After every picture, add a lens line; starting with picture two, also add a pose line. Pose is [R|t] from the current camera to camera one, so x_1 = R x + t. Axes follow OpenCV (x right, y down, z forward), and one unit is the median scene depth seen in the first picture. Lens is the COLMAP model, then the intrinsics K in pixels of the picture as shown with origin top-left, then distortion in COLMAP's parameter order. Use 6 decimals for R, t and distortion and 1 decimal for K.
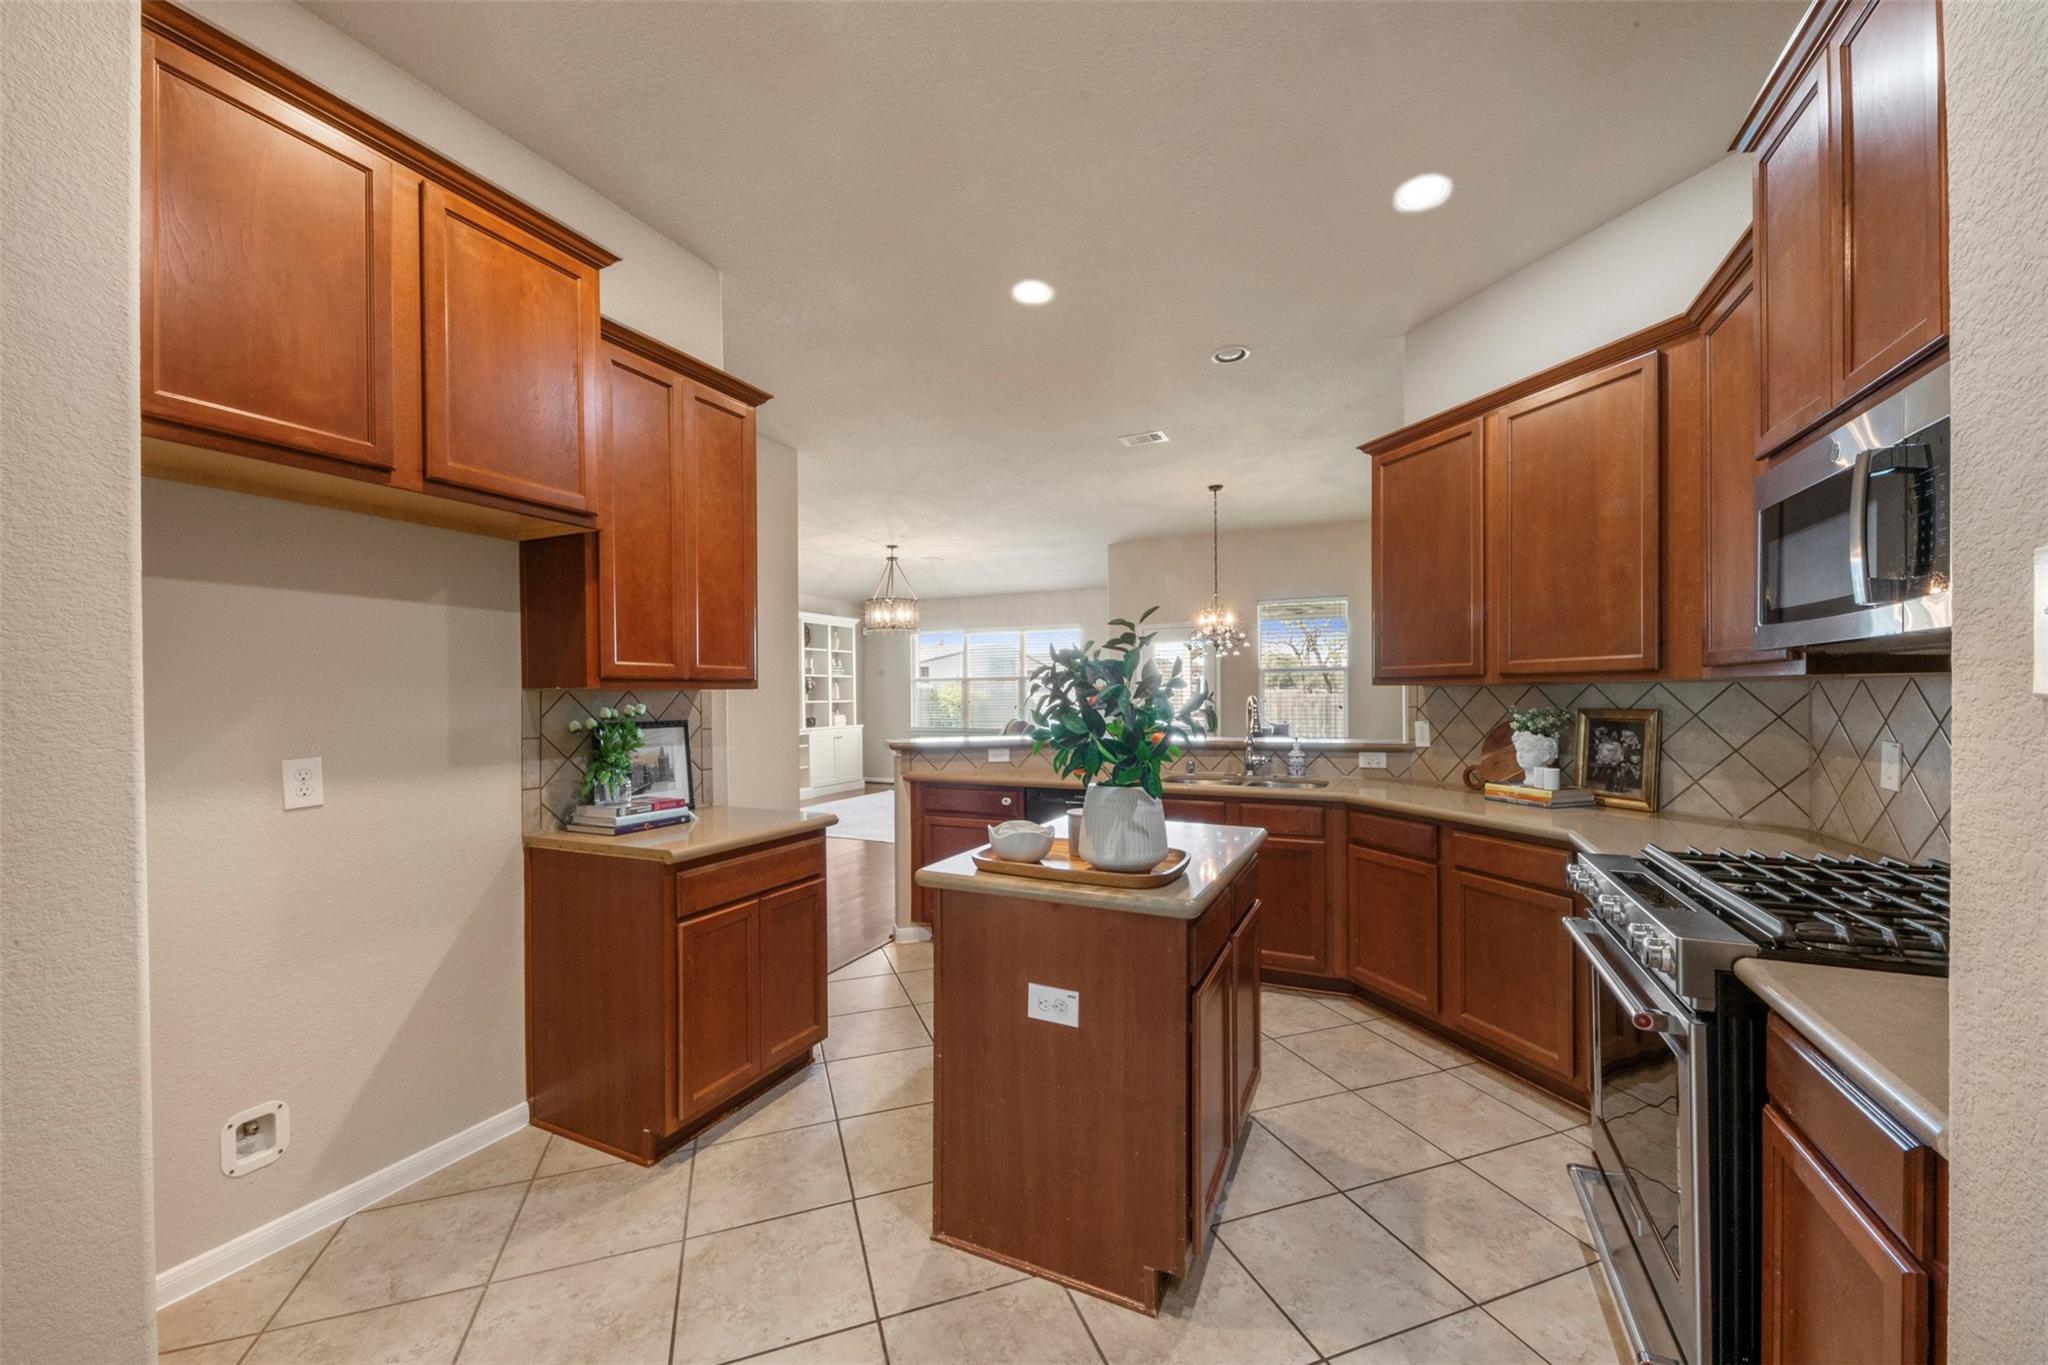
lens RADIAL K [[771.8, 0, 1019.4], [0, 771.8, 702.8], [0, 0, 1]] dist [0.019463, -0.007984]
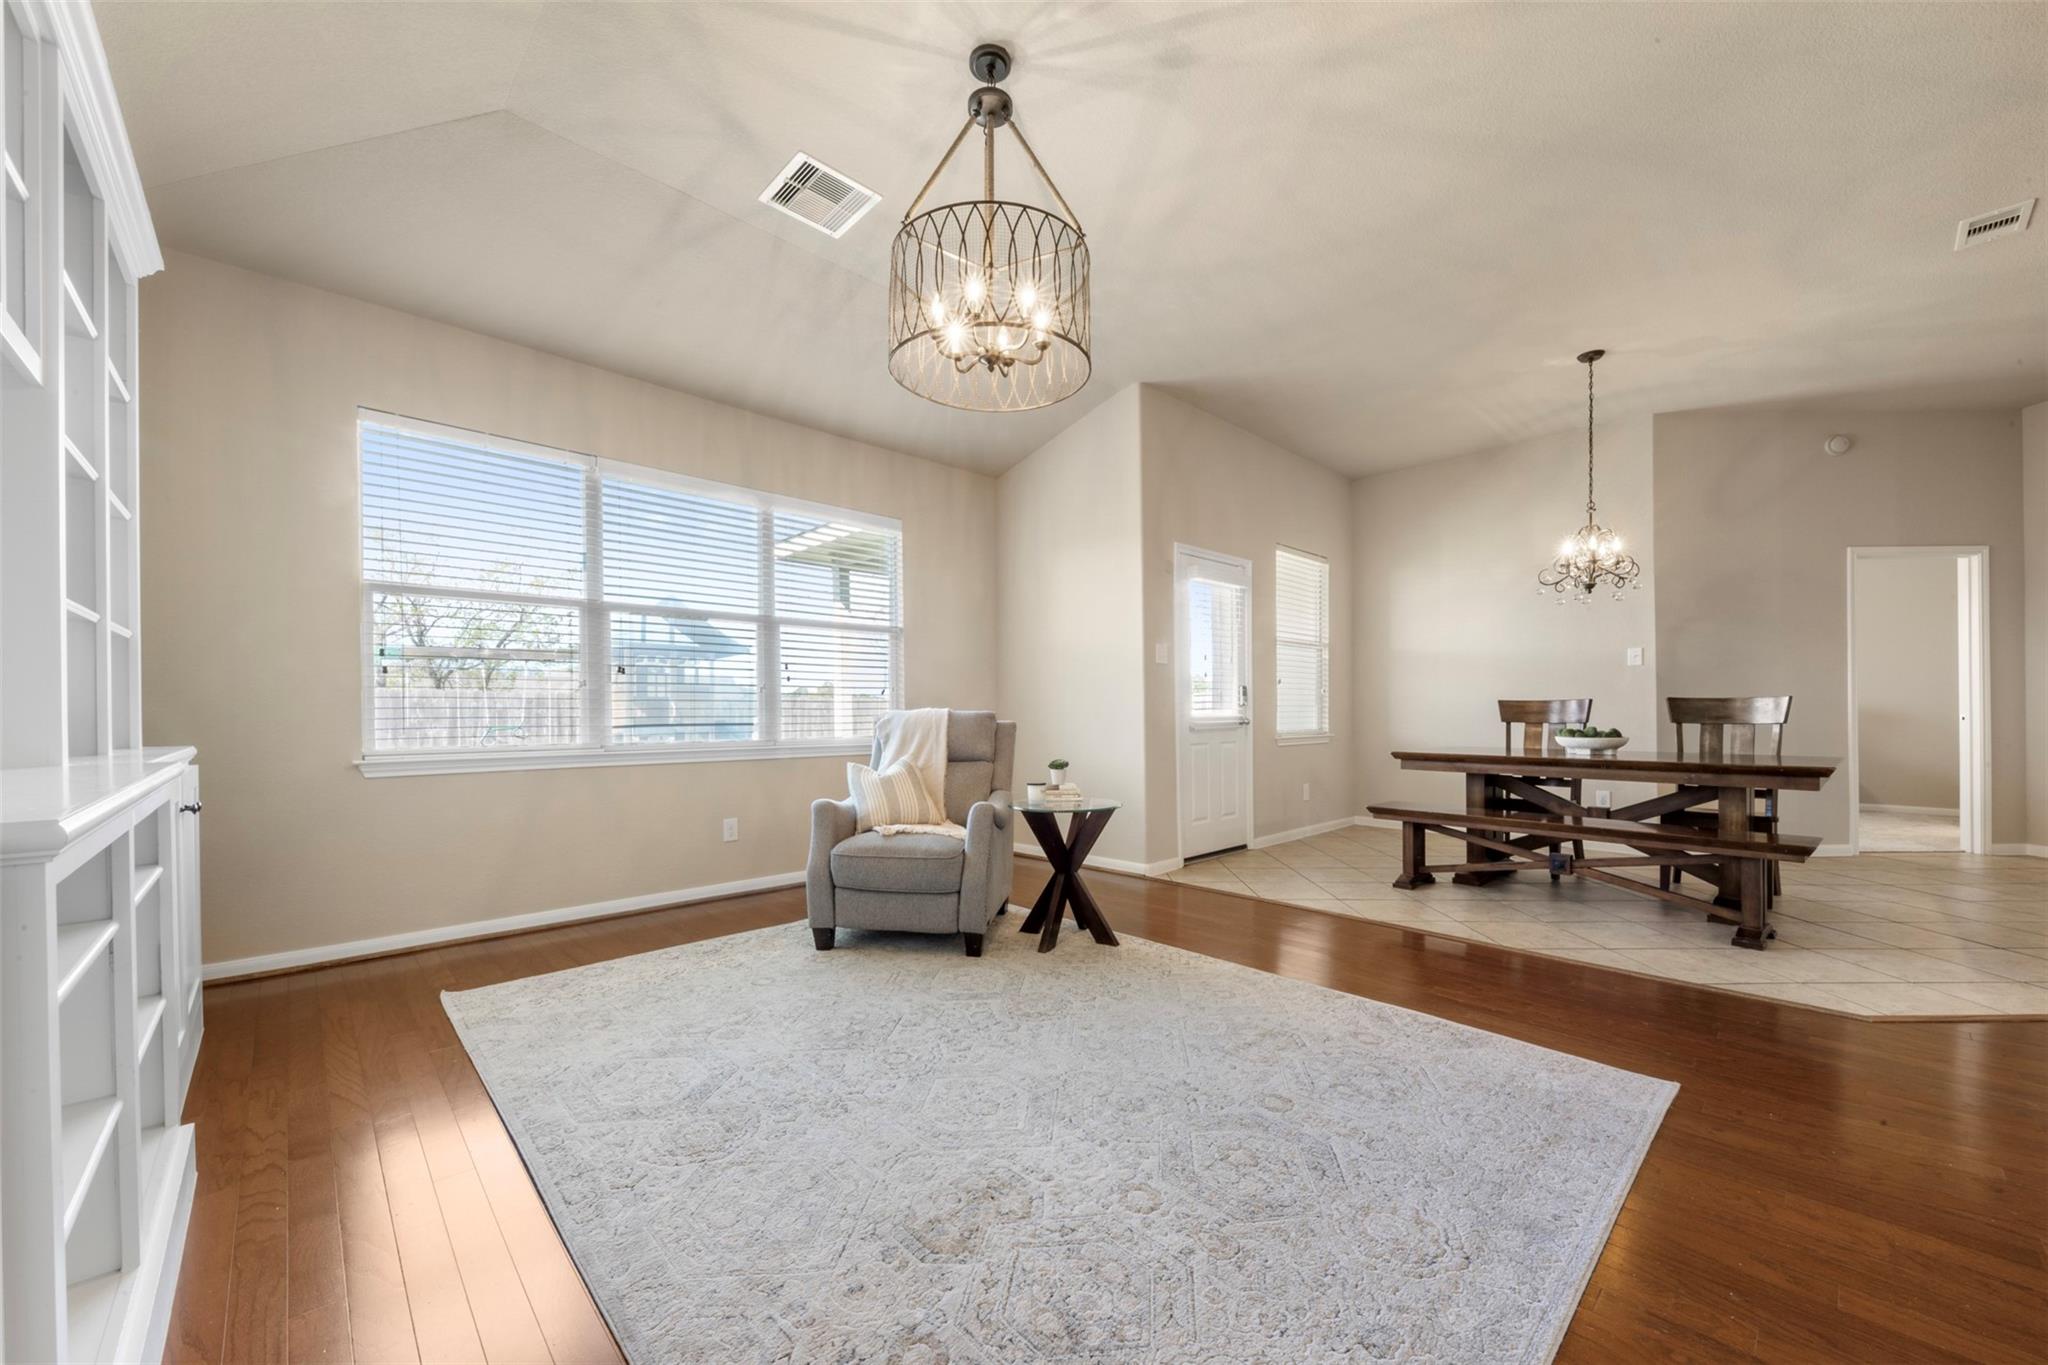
lens RADIAL K [[768.6, 0, 1023.5], [0, 768.6, 713.9], [0, 0, 1]] dist [0.018941, -0.007556]
pose [[0.355395, 0.003802, 0.934709, -1.275342], [0.010549, 0.999912, -0.008079, 0.092689], [-0.934657, 0.012731, 0.355323, 2.748916]]
